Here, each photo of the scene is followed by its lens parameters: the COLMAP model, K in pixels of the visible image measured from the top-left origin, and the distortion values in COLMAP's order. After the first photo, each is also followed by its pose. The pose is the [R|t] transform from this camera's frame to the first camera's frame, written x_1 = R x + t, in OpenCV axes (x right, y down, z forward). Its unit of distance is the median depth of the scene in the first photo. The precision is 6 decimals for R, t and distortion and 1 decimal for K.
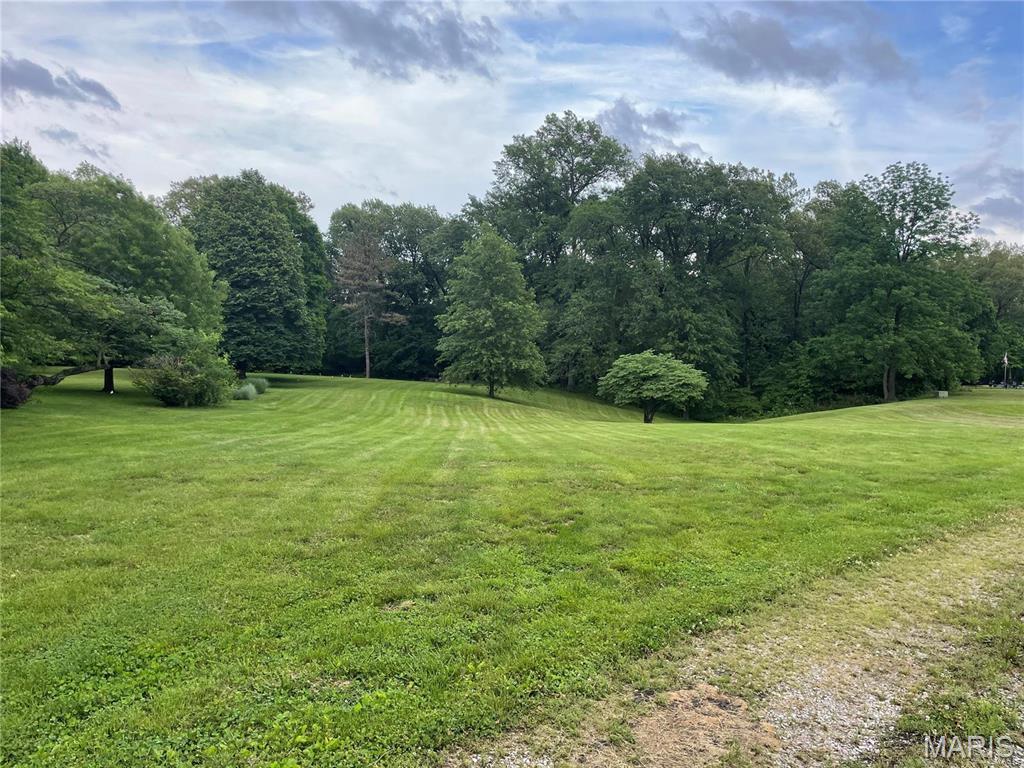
lens RADIAL K [[773.0, 0, 512.0], [0, 773.0, 384.0], [0, 0, 1]] dist [0.037035, -0.001999]
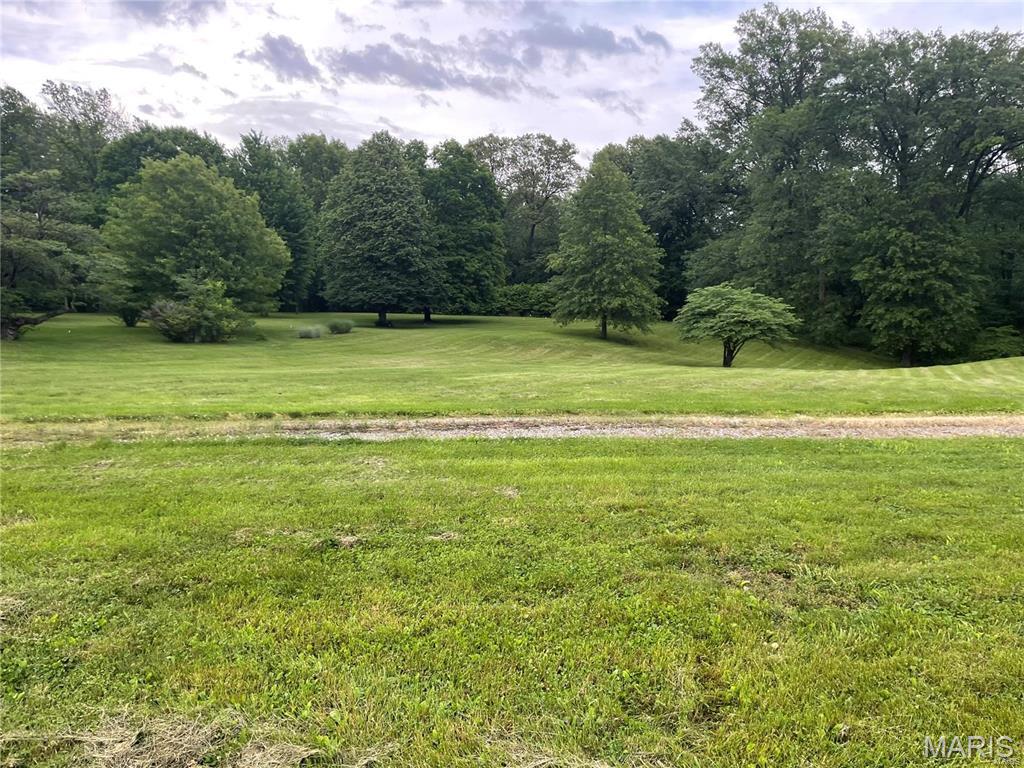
lens RADIAL K [[773.0, 0, 512.0], [0, 773.0, 384.0], [0, 0, 1]] dist [0.037035, -0.001999]
pose [[0.855867, 0.031204, -0.516254, 0.419124], [0.006698, 0.997426, 0.071391, 0.006206], [0.517152, -0.064559, 0.853455, 0.129062]]
